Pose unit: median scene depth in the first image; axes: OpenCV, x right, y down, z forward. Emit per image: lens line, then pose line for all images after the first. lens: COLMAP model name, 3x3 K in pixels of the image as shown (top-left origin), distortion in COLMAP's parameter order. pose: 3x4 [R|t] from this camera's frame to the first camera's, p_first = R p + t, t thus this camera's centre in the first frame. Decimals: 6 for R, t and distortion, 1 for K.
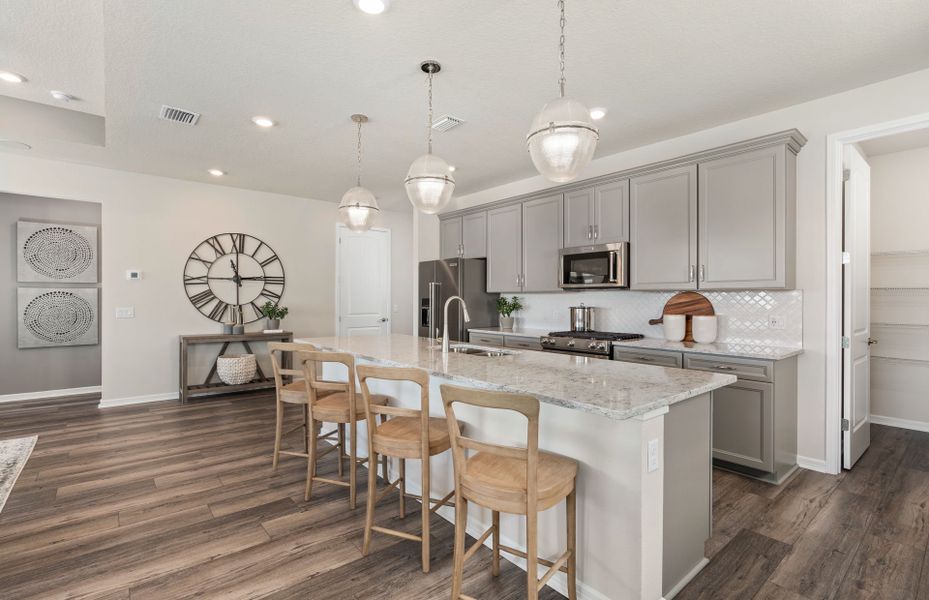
lens RADIAL K [[437.3, 0, 464.5], [0, 437.3, 300.0], [0, 0, 1]] dist [0.000853, 0.000099]
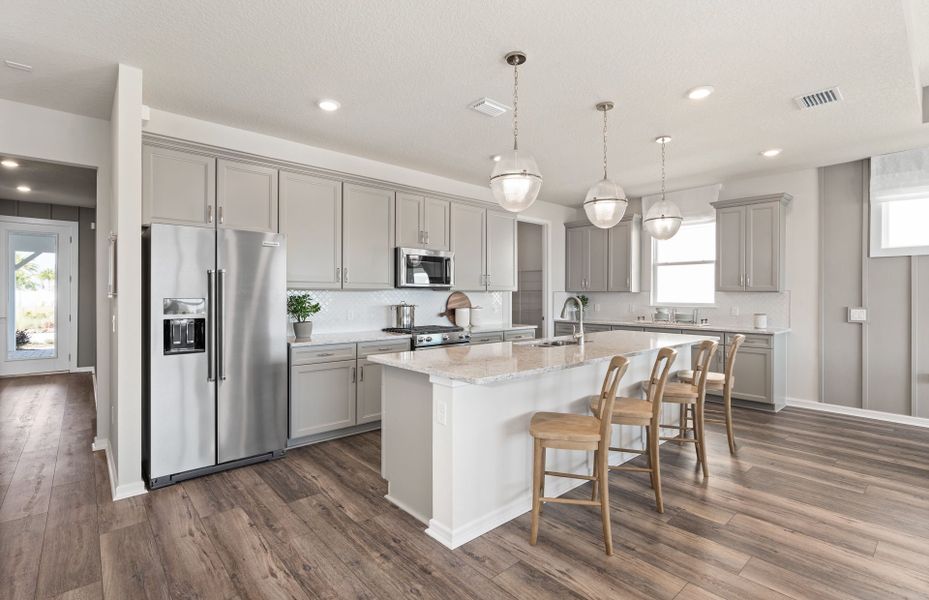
lens RADIAL K [[428.1, 0, 464.5], [0, 428.1, 300.0], [0, 0, 1]] dist [-0.029417, -0.000208]
pose [[-0.028966, -0.002387, 0.999578, -0.860473], [0.004270, 0.999988, 0.002512, 0.003406], [-0.999571, 0.004341, -0.028956, 0.999425]]
